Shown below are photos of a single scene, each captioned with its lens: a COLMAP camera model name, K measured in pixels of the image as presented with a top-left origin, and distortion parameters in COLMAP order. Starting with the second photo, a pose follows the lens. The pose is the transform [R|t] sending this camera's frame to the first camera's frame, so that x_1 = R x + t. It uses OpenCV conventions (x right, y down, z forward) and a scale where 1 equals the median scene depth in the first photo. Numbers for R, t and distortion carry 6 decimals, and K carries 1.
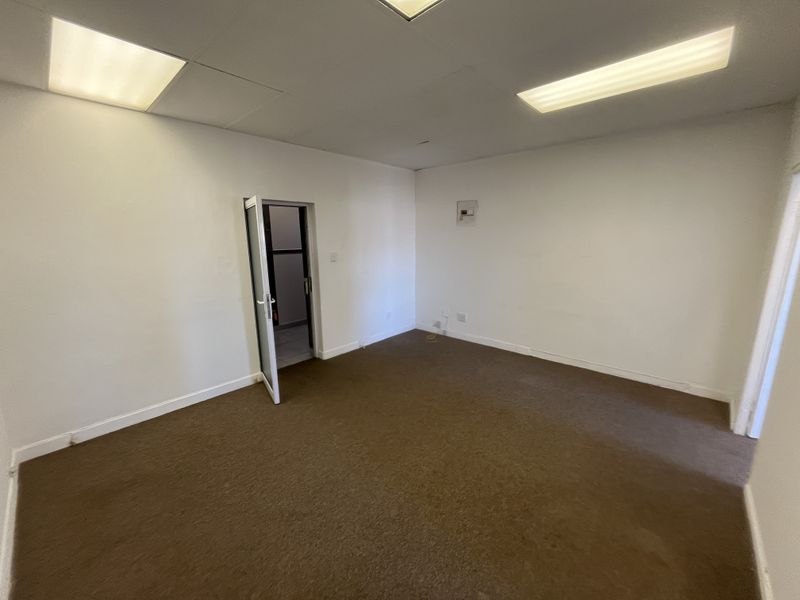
lens RADIAL K [[324.4, 0, 398.1], [0, 324.4, 299.2], [0, 0, 1]] dist [-0.000019, 0.000045]
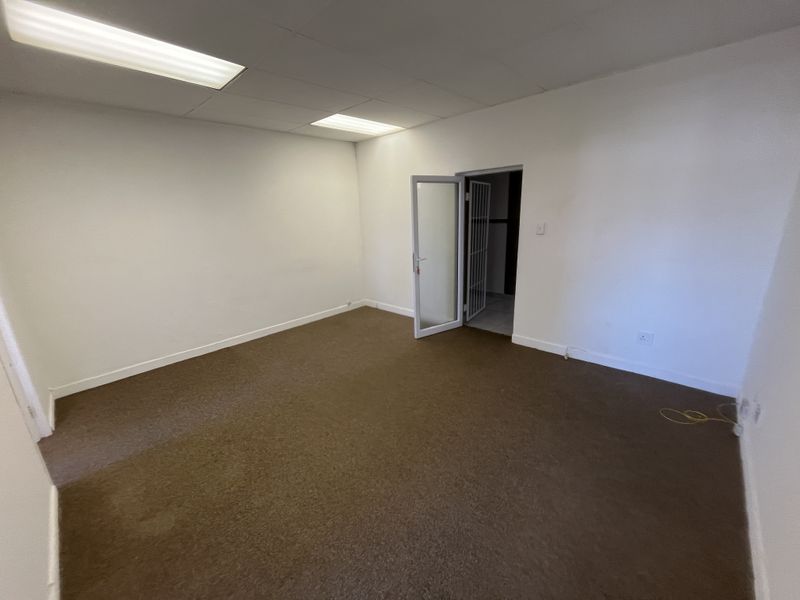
lens RADIAL K [[324.4, 0, 398.1], [0, 324.4, 299.2], [0, 0, 1]] dist [-0.000019, 0.000045]
pose [[-0.023032, 0.272918, -0.961761, 0.730130], [-0.152494, 0.949800, 0.273176, -0.150615], [0.988036, 0.152954, 0.019742, 0.759611]]
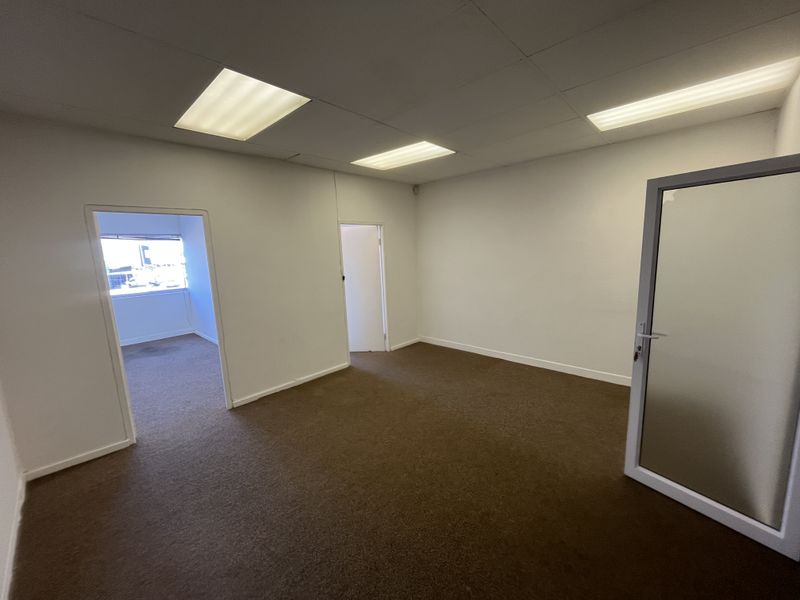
lens RADIAL K [[326.8, 0, 394.8], [0, 326.8, 297.5], [0, 0, 1]] dist [0.001289, 0.000081]
pose [[-0.998314, 0.045326, 0.036249, 0.077270], [0.054801, 0.941842, 0.331558, -0.264667], [-0.019112, 0.332986, -0.942738, 1.344137]]
